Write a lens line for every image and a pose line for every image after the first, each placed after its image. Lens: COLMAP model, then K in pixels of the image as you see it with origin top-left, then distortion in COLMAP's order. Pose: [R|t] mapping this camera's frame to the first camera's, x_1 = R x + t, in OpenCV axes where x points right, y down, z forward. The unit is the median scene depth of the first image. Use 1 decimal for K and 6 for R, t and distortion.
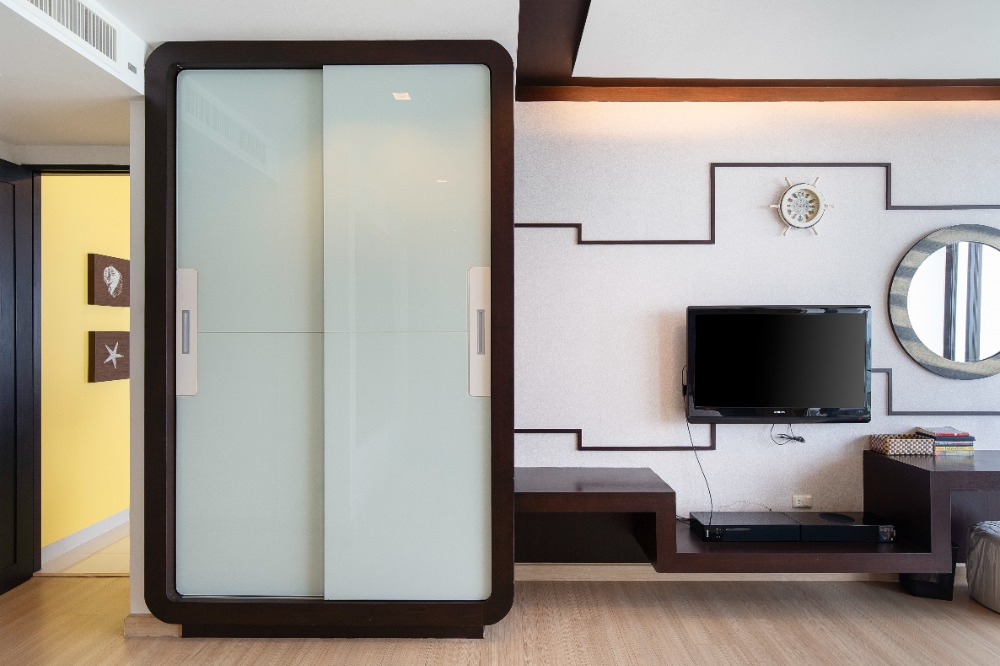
lens RADIAL K [[546.2, 0, 500.0], [0, 546.2, 333.0], [0, 0, 1]] dist [0.001525, 0.001559]
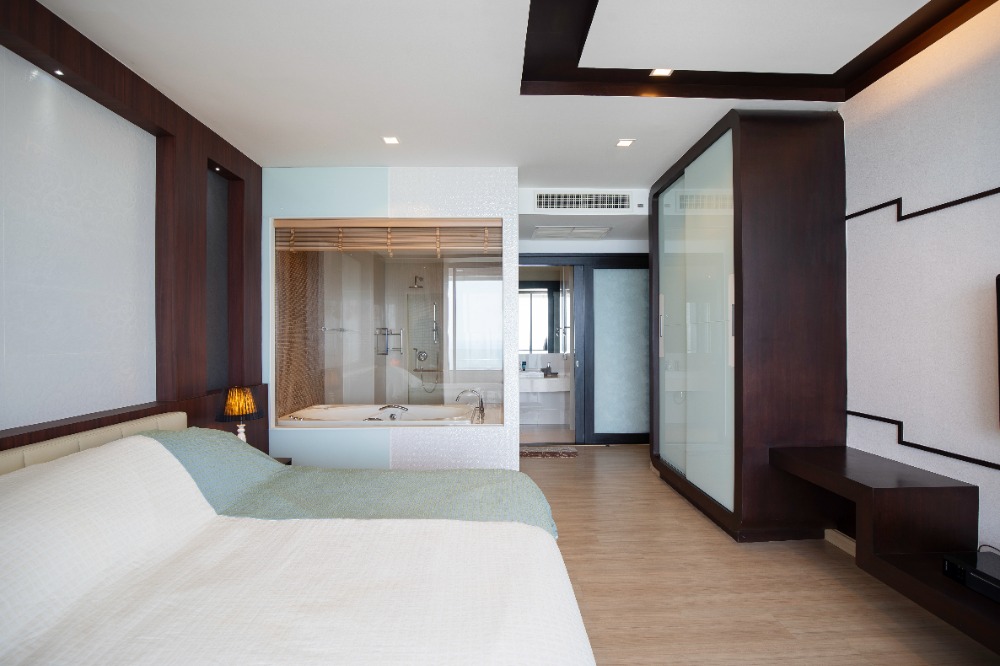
lens RADIAL K [[465.0, 0, 500.8], [0, 465.0, 338.9], [0, 0, 1]] dist [-0.025689, 0.000757]
pose [[0.025668, 0.002963, -0.999666, 0.912442], [0.009143, 0.999953, 0.003199, 0.028491], [0.999629, -0.009222, 0.025639, 0.311101]]
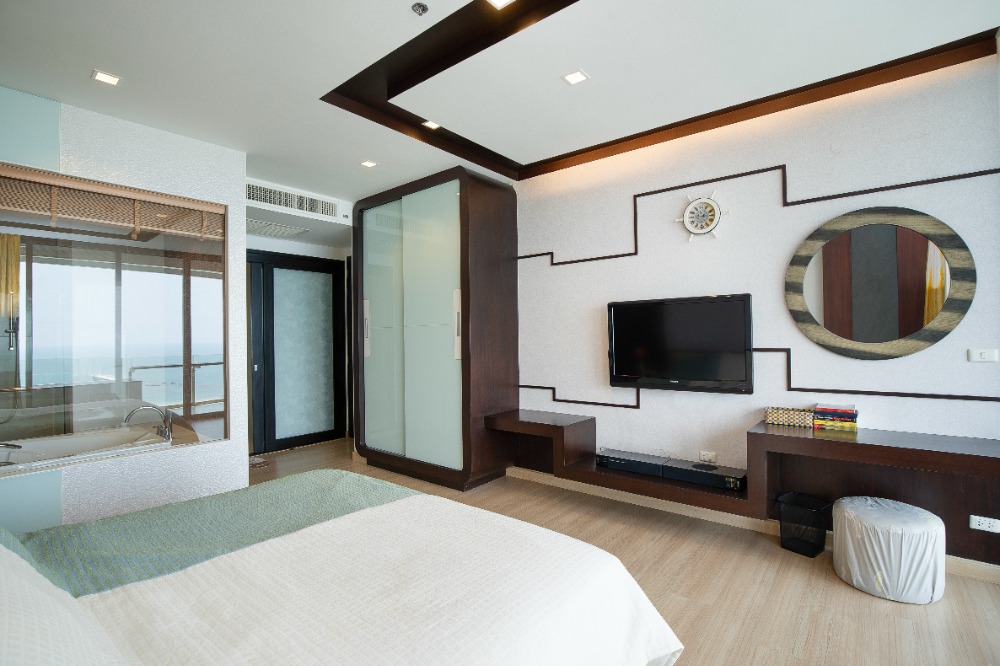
lens RADIAL K [[465.0, 0, 502.9], [0, 465.0, 335.7], [0, 0, 1]] dist [-0.024012, 0.000485]
pose [[0.778141, -0.010826, -0.627997, 0.862985], [0.016042, 0.999868, 0.002640, 0.026923], [0.627885, -0.012128, 0.778212, -0.096295]]
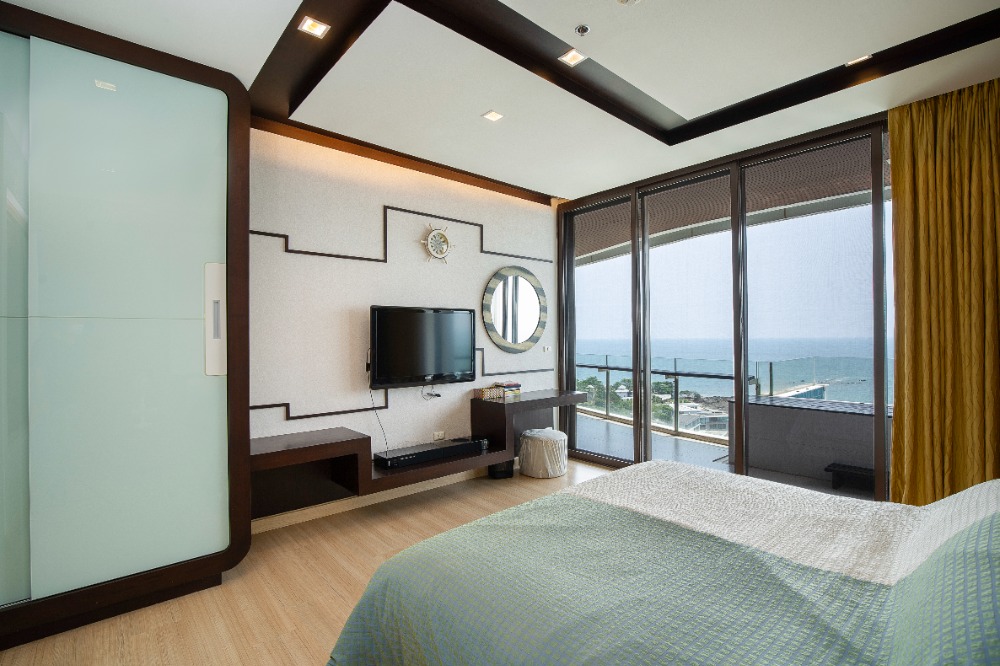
lens RADIAL K [[465.0, 0, 502.9], [0, 465.0, 335.7], [0, 0, 1]] dist [-0.024012, 0.000485]
pose [[0.747802, -0.003900, 0.663910, -0.185071], [0.005004, 0.999987, 0.000238, 0.027564], [-0.663903, 0.003144, 0.747812, -0.101099]]
